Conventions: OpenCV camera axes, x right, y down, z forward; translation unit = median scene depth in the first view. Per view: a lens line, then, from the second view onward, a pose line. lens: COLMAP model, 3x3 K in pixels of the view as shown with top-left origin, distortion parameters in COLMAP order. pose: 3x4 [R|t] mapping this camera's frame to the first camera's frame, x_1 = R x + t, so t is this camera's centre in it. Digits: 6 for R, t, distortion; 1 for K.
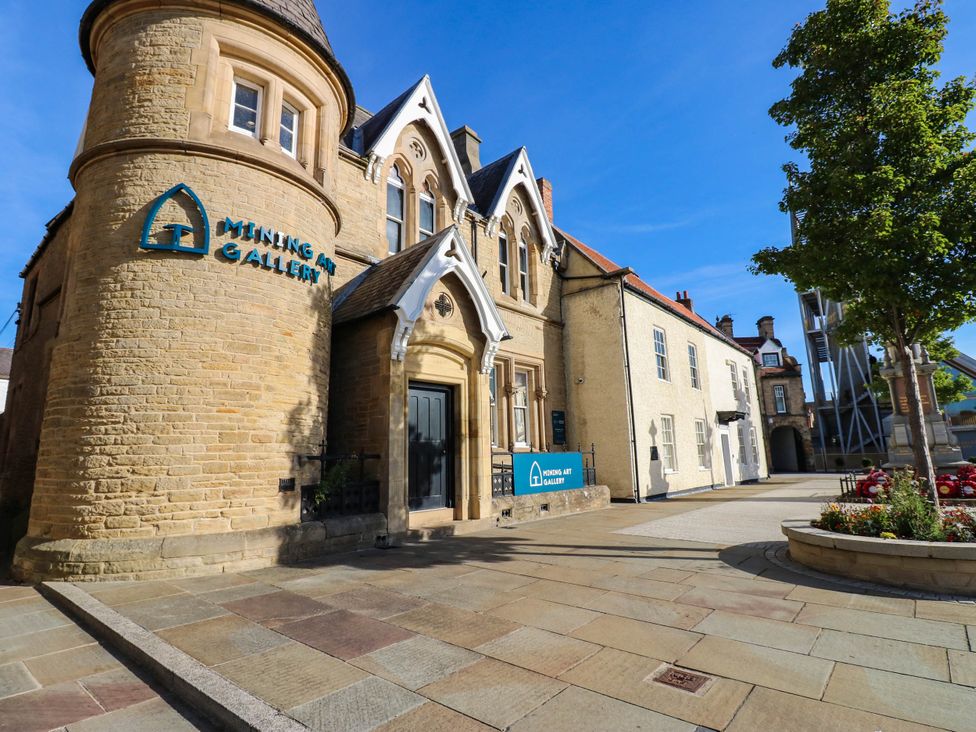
lens RADIAL K [[505.8, 0, 496.1], [0, 505.8, 353.1], [0, 0, 1]] dist [0.002995, -0.016108]
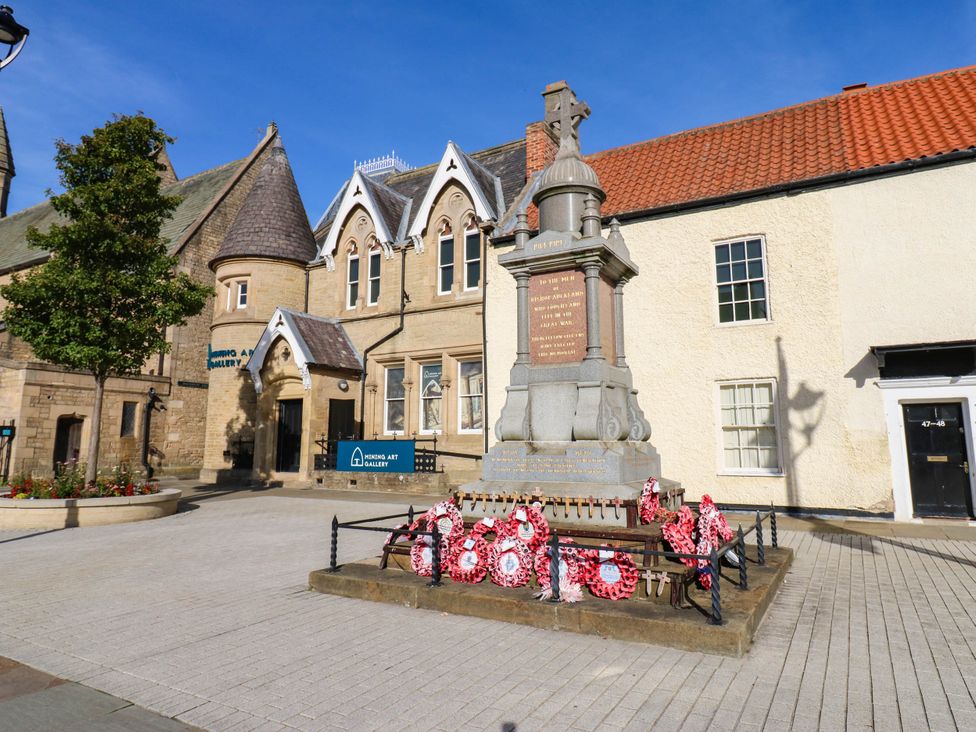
lens RADIAL K [[505.8, 0, 496.1], [0, 505.8, 353.1], [0, 0, 1]] dist [0.002995, -0.016108]
pose [[0.244448, -0.126741, -0.961344, 1.742008], [0.206047, 0.975569, -0.076223, 0.181505], [0.947518, -0.179449, 0.264590, 1.250468]]
